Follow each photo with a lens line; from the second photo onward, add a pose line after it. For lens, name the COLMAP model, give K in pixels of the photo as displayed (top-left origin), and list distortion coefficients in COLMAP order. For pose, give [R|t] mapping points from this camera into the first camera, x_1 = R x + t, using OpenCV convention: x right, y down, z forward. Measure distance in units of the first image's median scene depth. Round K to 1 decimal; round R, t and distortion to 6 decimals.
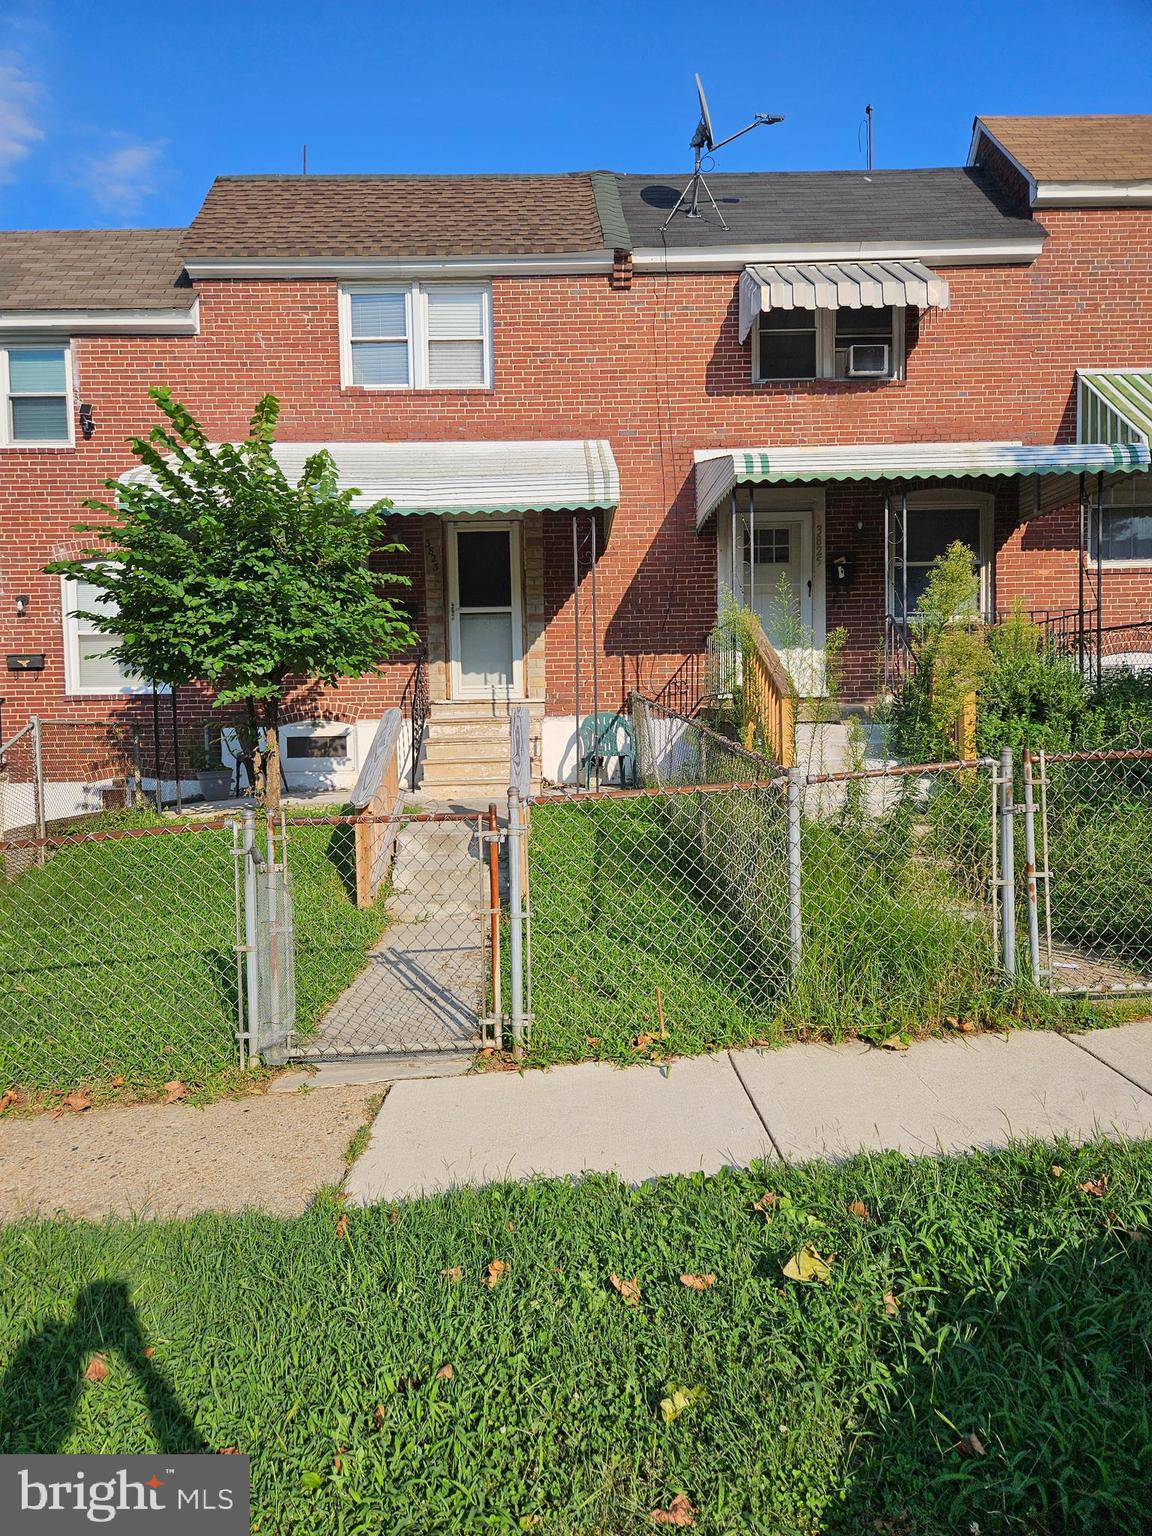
lens RADIAL K [[1041.7, 0, 559.4], [0, 1041.7, 780.0], [0, 0, 1]] dist [0.046759, 0.001092]
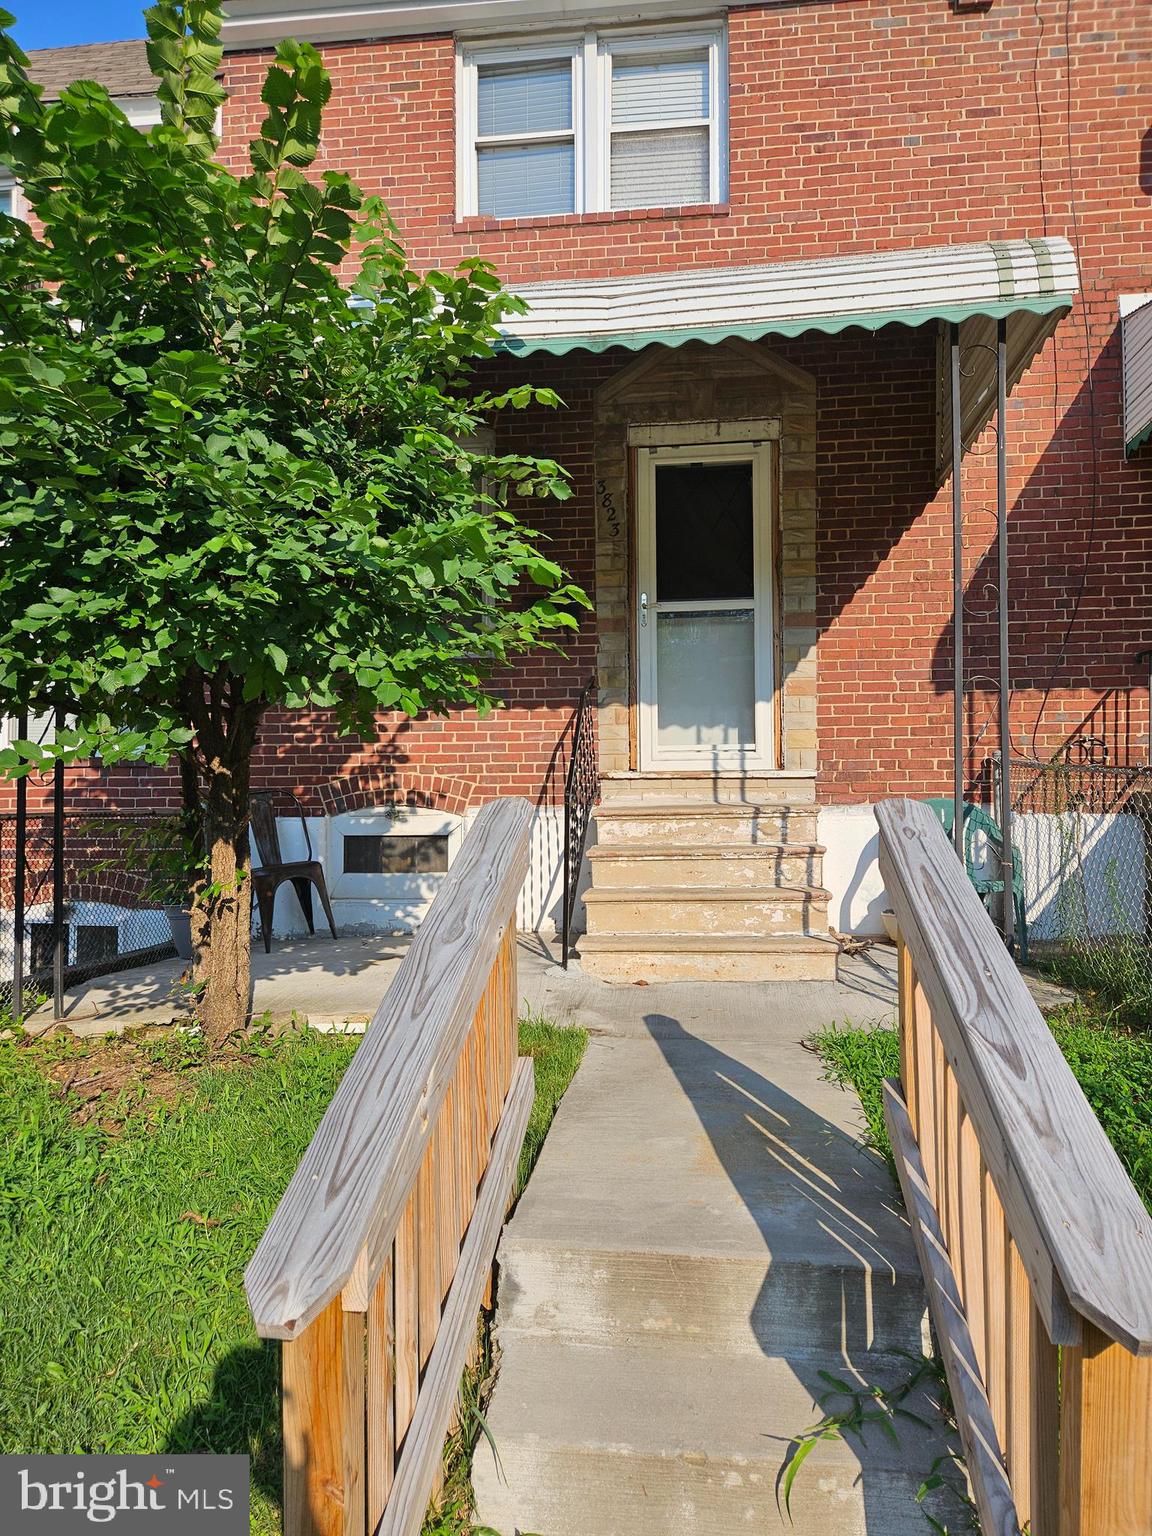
lens RADIAL K [[1041.7, 0, 572.6], [0, 1041.7, 770.9], [0, 0, 1]] dist [0.046759, 0.001092]
pose [[0.990647, 0.009960, -0.136087, -0.064638], [-0.020423, 0.996921, -0.075704, -0.036224], [0.134914, 0.077776, 0.987800, 0.466676]]
